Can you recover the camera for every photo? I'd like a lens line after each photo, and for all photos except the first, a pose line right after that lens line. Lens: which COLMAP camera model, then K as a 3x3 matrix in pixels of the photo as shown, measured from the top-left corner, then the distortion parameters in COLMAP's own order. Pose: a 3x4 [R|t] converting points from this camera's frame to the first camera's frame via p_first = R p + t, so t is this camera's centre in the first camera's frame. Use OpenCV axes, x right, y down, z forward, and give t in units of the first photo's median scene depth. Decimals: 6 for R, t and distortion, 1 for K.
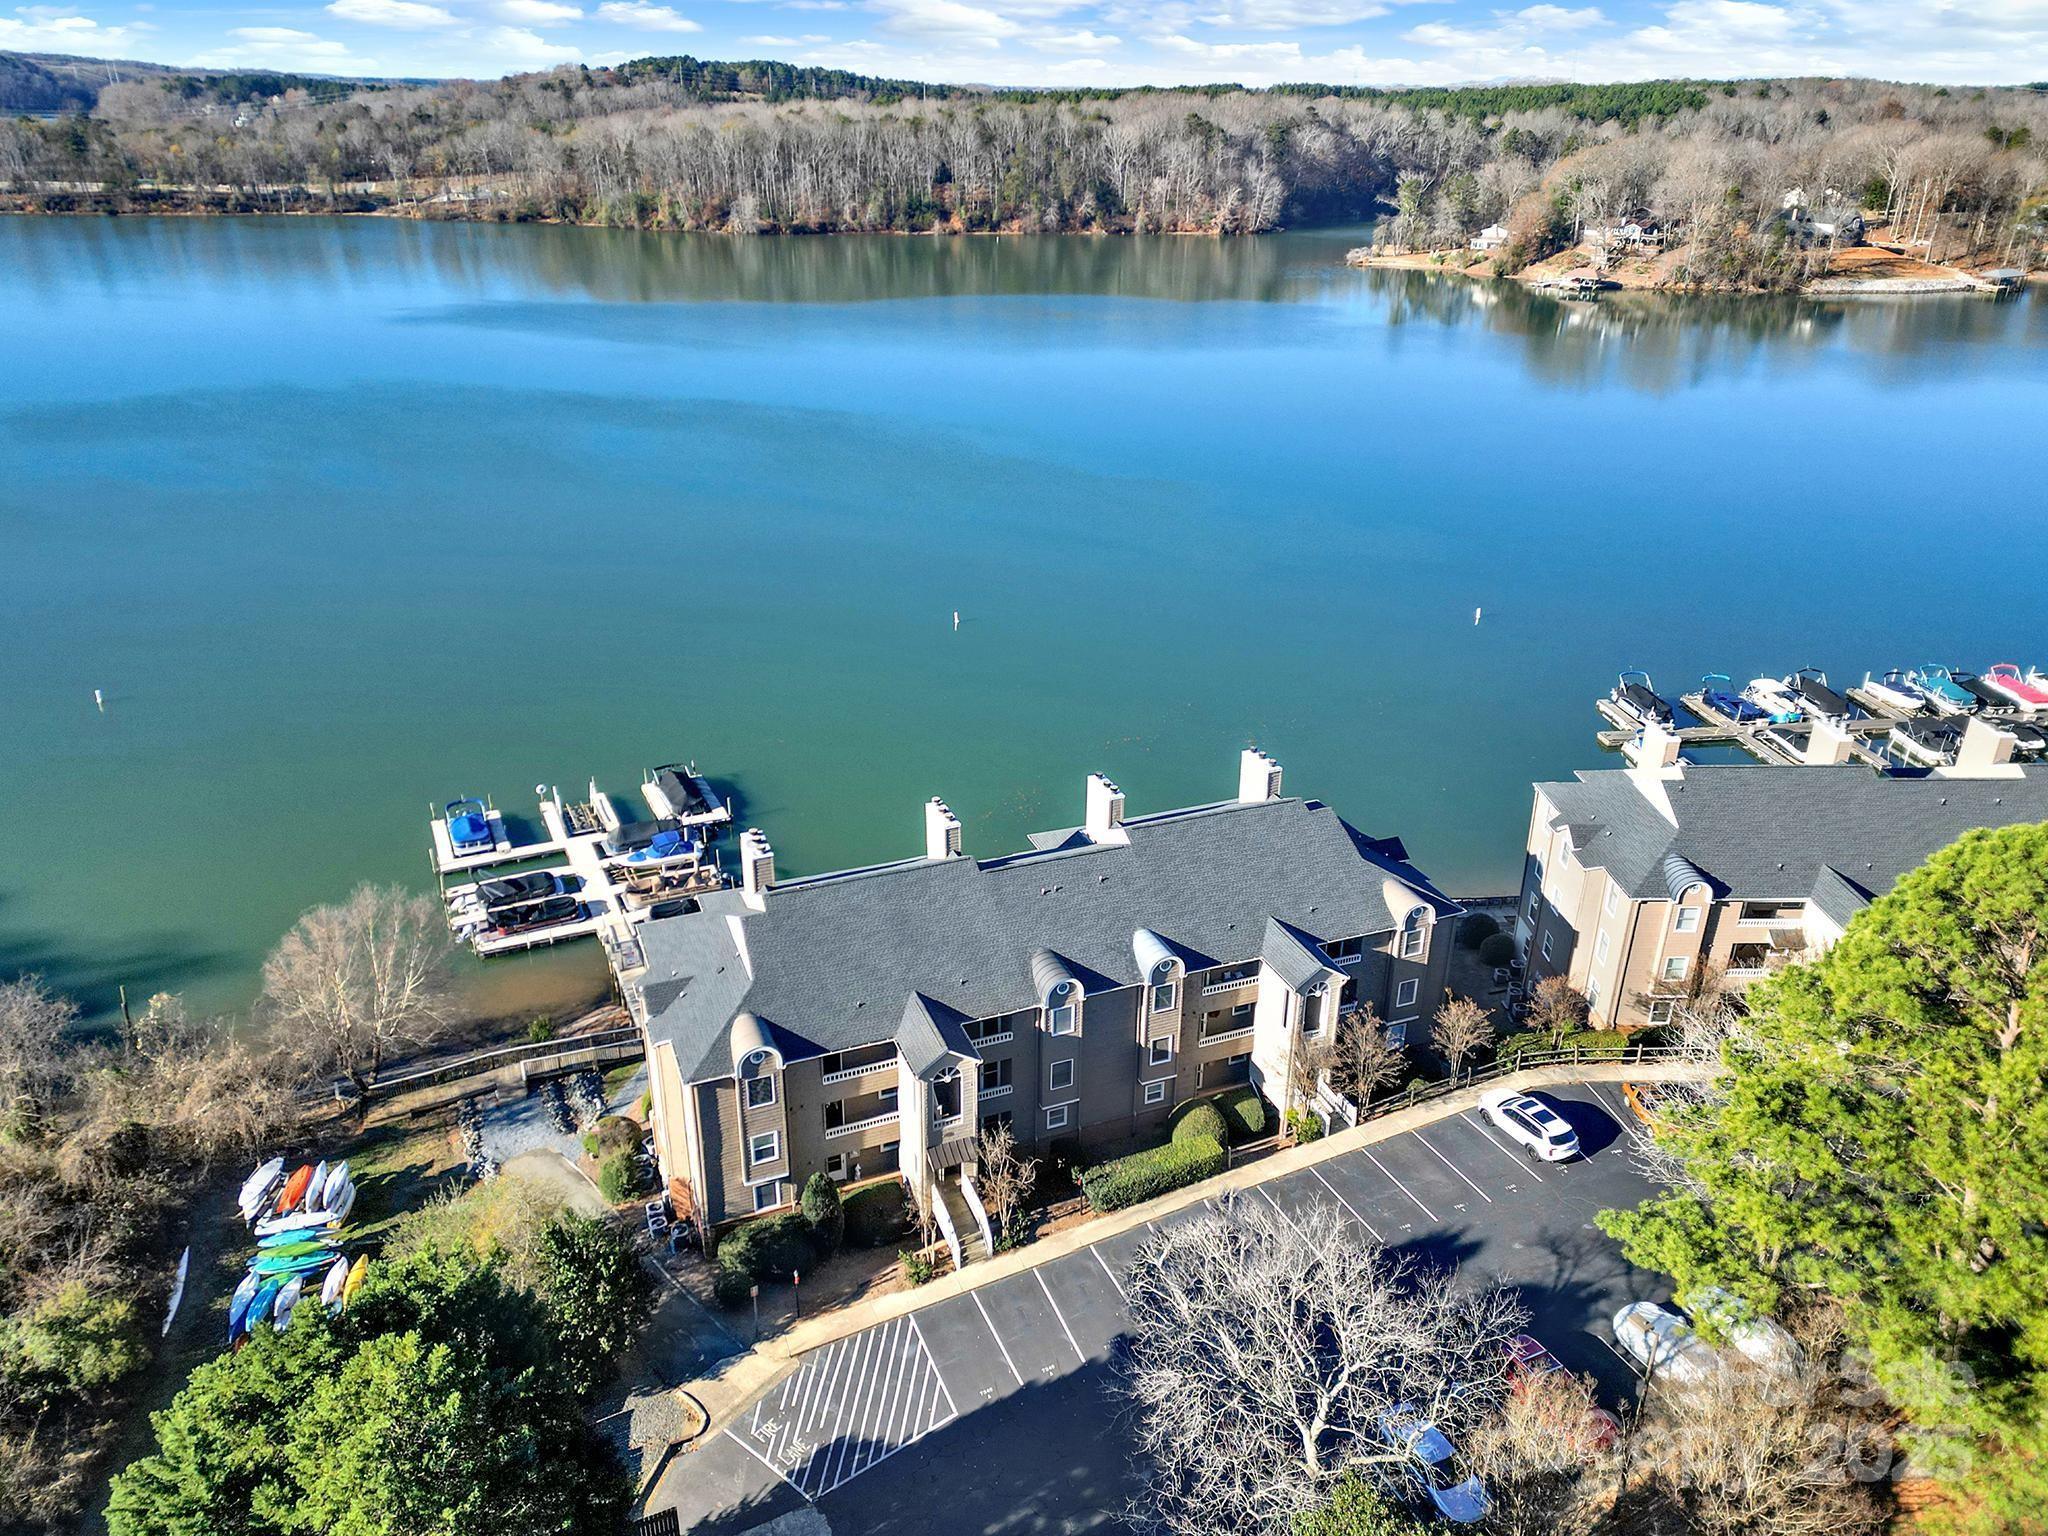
lens RADIAL K [[1442.9, 0, 1024.0], [0, 1442.9, 768.0], [0, 0, 1]] dist [0.079860, -0.072183]
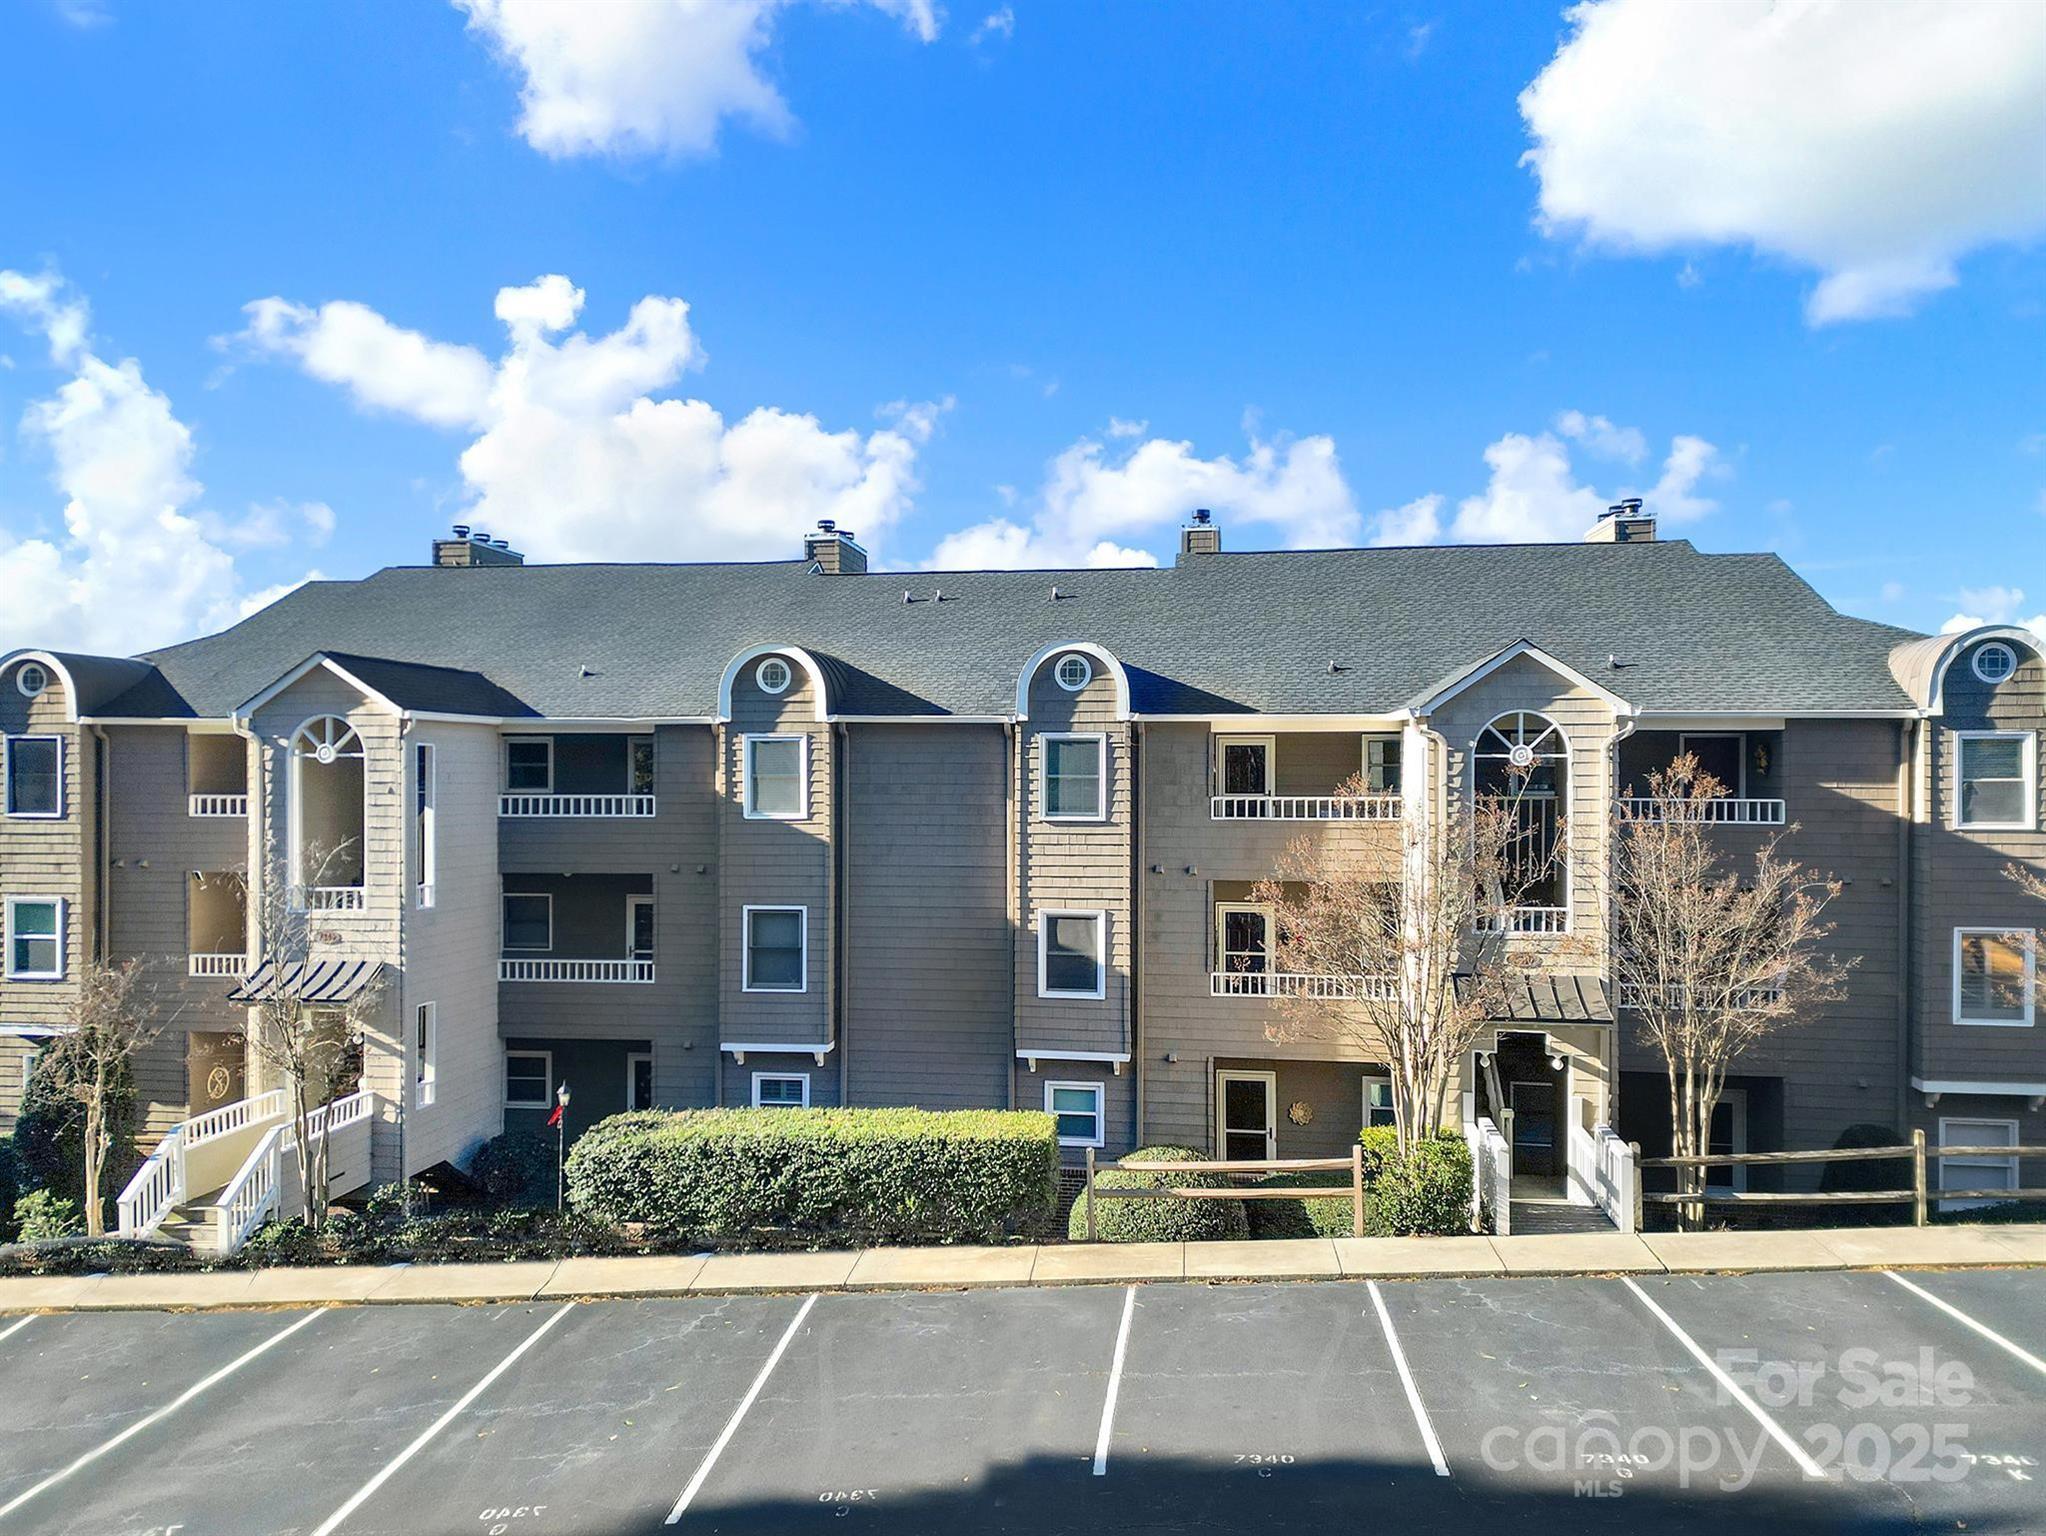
lens RADIAL K [[1441.4, 0, 1023.0], [0, 1441.4, 768.0], [0, 0, 1]] dist [0.079860, -0.072183]
pose [[0.863070, -0.005750, -0.505051, 0.039990], [-0.201869, 0.912671, -0.355360, 0.042917], [0.462989, 0.408654, 0.786539, 0.106986]]
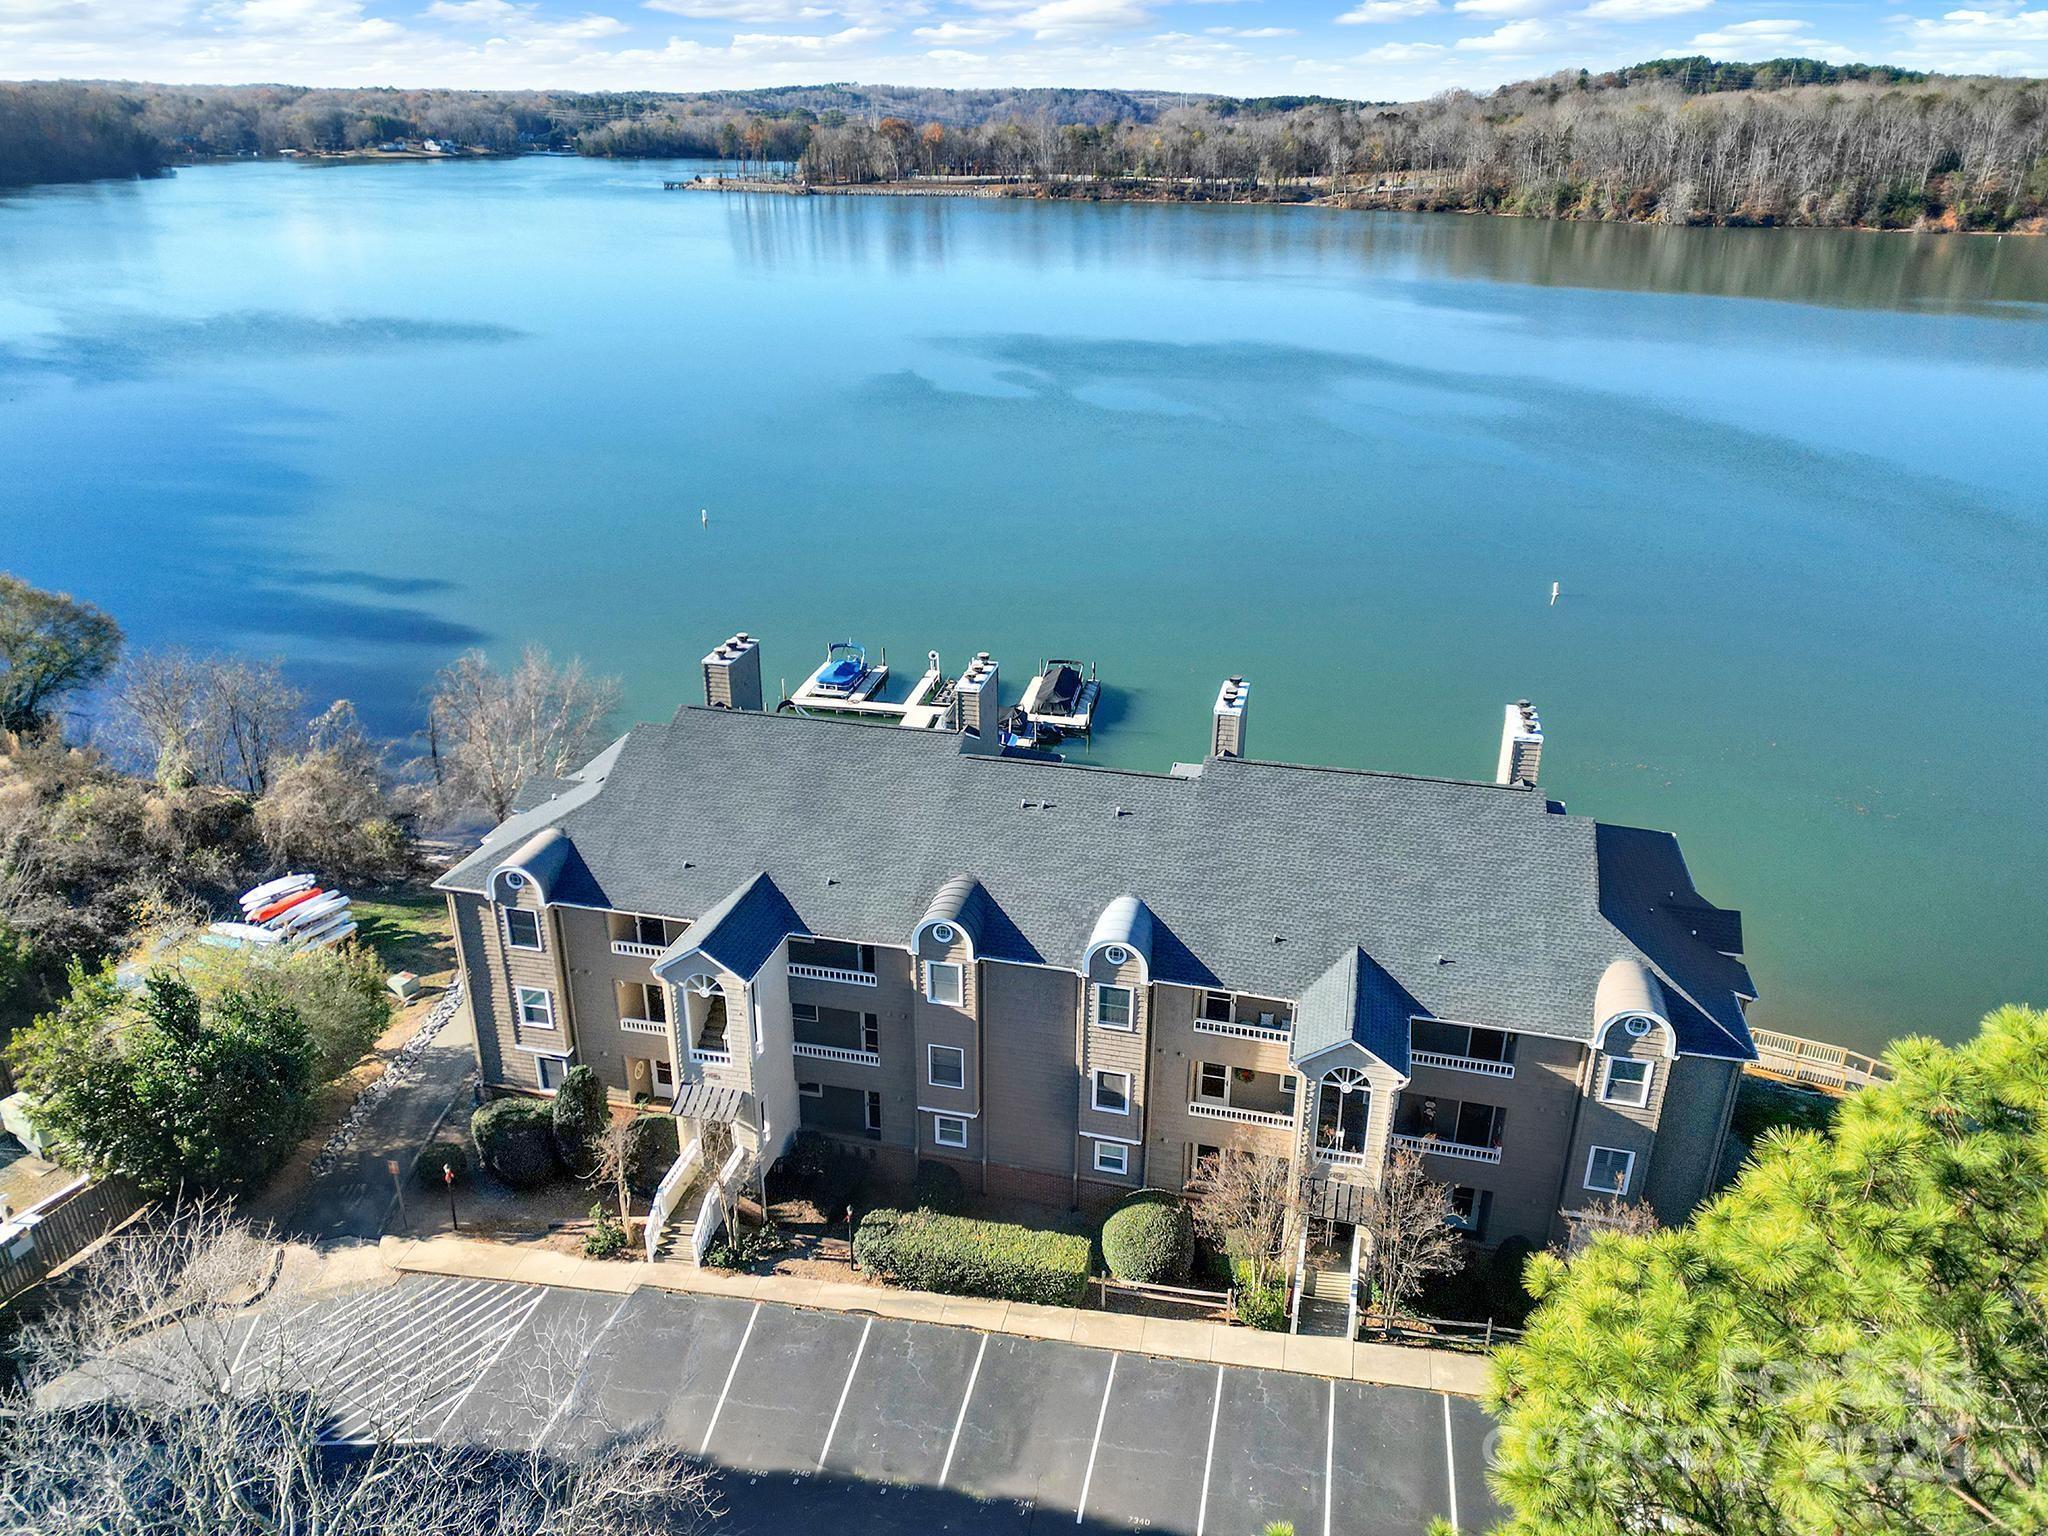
lens RADIAL K [[1439.1, 0, 1024.0], [0, 1439.1, 768.0], [0, 0, 1]] dist [0.077042, -0.077308]
pose [[0.811774, 0.231447, -0.536148, 0.056211], [-0.239853, 0.969236, 0.055246, 0.005086], [0.532440, 0.083749, 0.842314, 0.067140]]
